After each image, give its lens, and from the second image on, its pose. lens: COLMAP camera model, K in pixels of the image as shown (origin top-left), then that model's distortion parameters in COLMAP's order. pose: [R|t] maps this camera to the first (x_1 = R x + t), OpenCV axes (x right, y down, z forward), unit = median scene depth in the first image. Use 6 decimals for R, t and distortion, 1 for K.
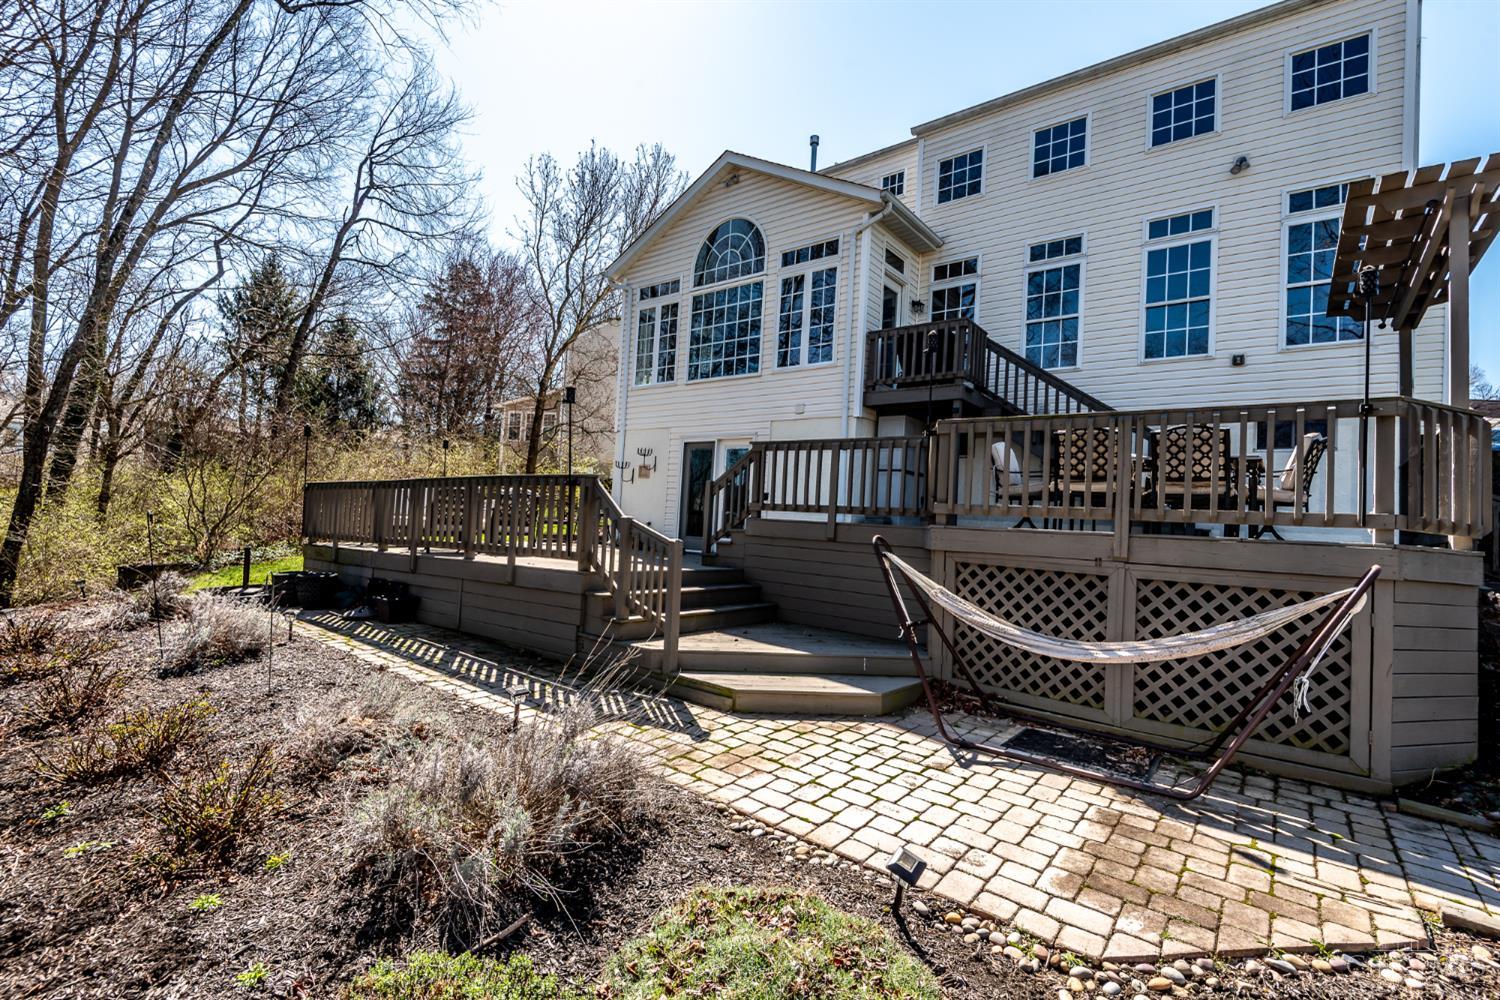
lens RADIAL K [[679.6, 0, 727.5], [0, 679.6, 484.0], [0, 0, 1]] dist [0.031365, -0.012932]
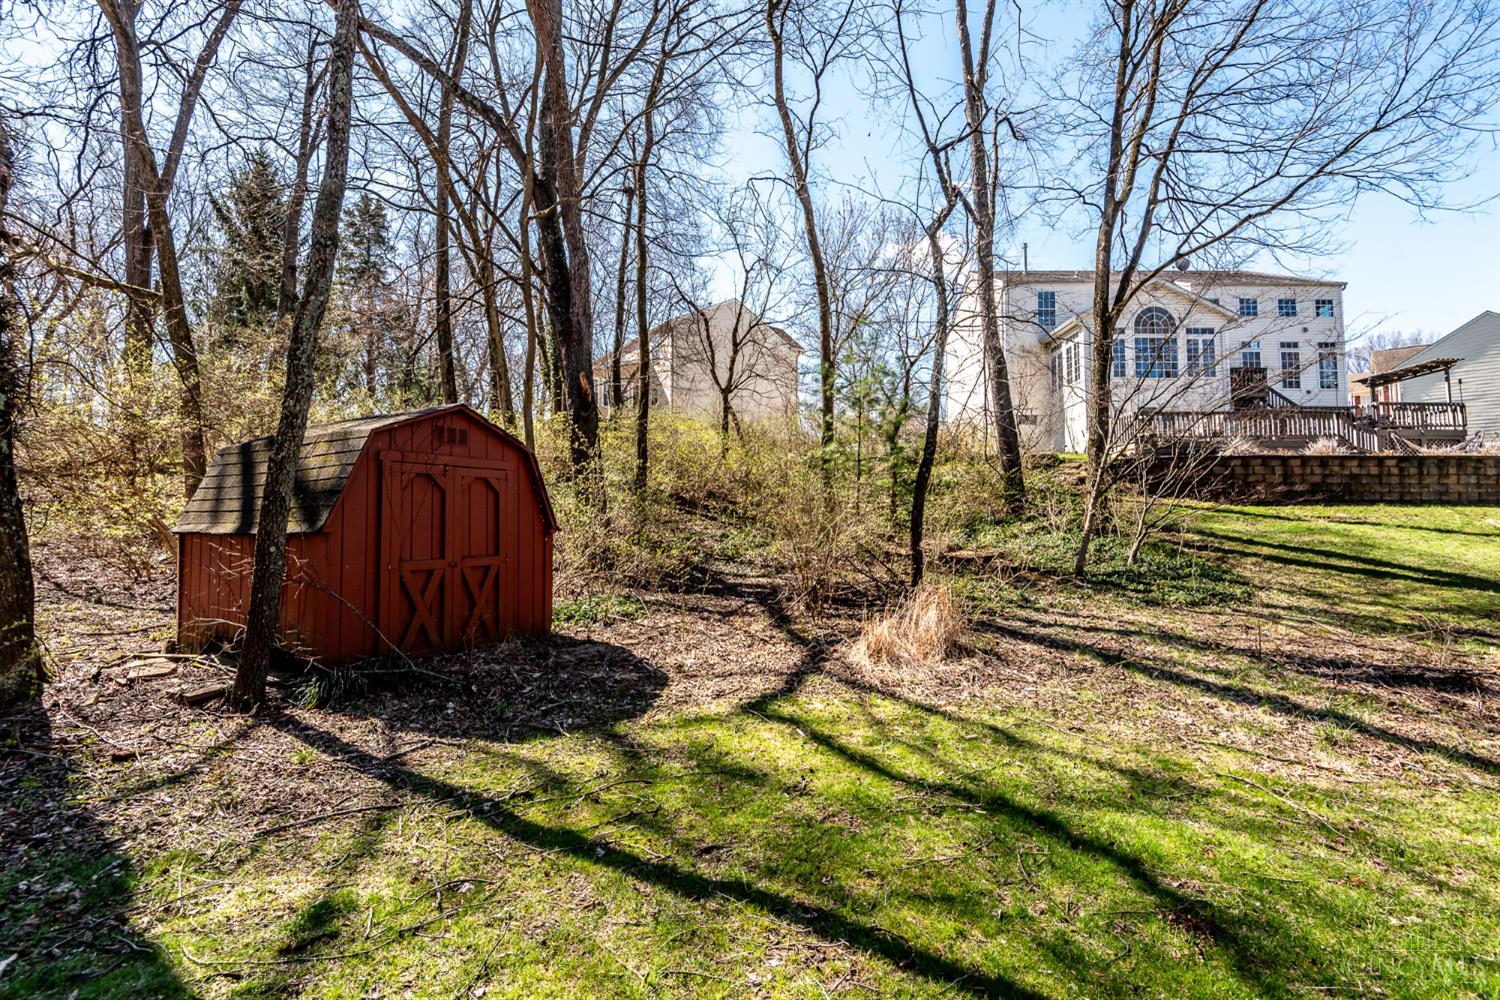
lens RADIAL K [[679.6, 0, 754.7], [0, 679.6, 498.2], [0, 0, 1]] dist [0.031365, -0.012932]
pose [[0.782368, -0.009072, 0.622751, -2.526663], [-0.005102, 0.999767, 0.020975, 0.199849], [-0.622796, -0.019587, 0.782139, 0.068331]]
